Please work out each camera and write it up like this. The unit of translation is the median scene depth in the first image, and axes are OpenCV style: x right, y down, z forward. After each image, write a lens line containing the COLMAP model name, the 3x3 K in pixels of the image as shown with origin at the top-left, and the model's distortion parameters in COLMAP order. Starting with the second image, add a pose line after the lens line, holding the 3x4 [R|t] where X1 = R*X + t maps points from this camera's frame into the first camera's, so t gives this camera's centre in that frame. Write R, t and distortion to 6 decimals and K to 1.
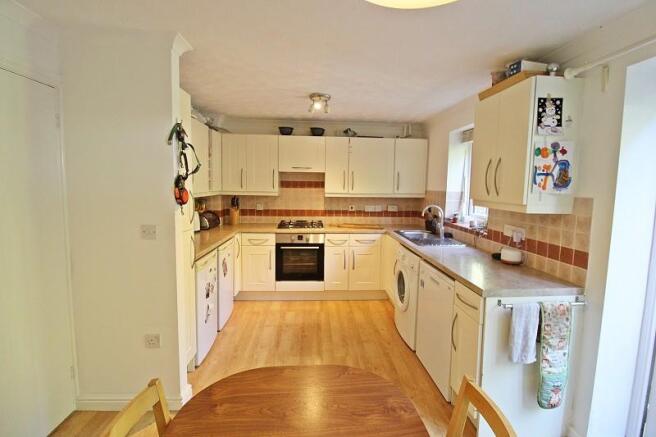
lens RADIAL K [[309.4, 0, 330.8], [0, 309.4, 216.1], [0, 0, 1]] dist [-0.002485, -0.000683]
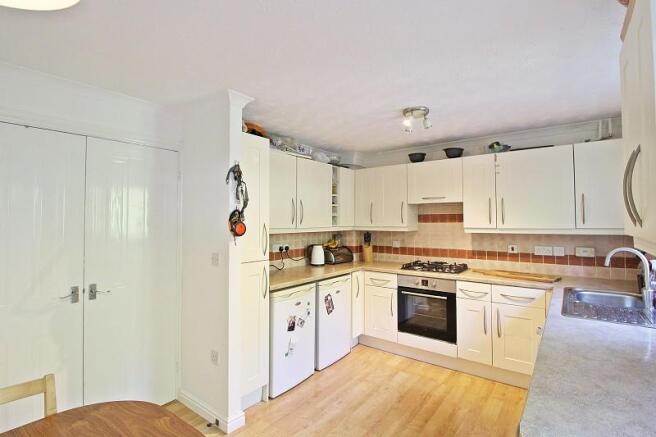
lens RADIAL K [[324.0, 0, 328.0], [0, 324.0, 218.5], [0, 0, 1]] dist [-0.000401, -0.000547]
pose [[0.754984, -0.023701, -0.655314, 0.261836], [-0.051693, 0.994085, -0.095510, -0.003388], [0.653702, 0.105984, 0.749294, 0.167311]]
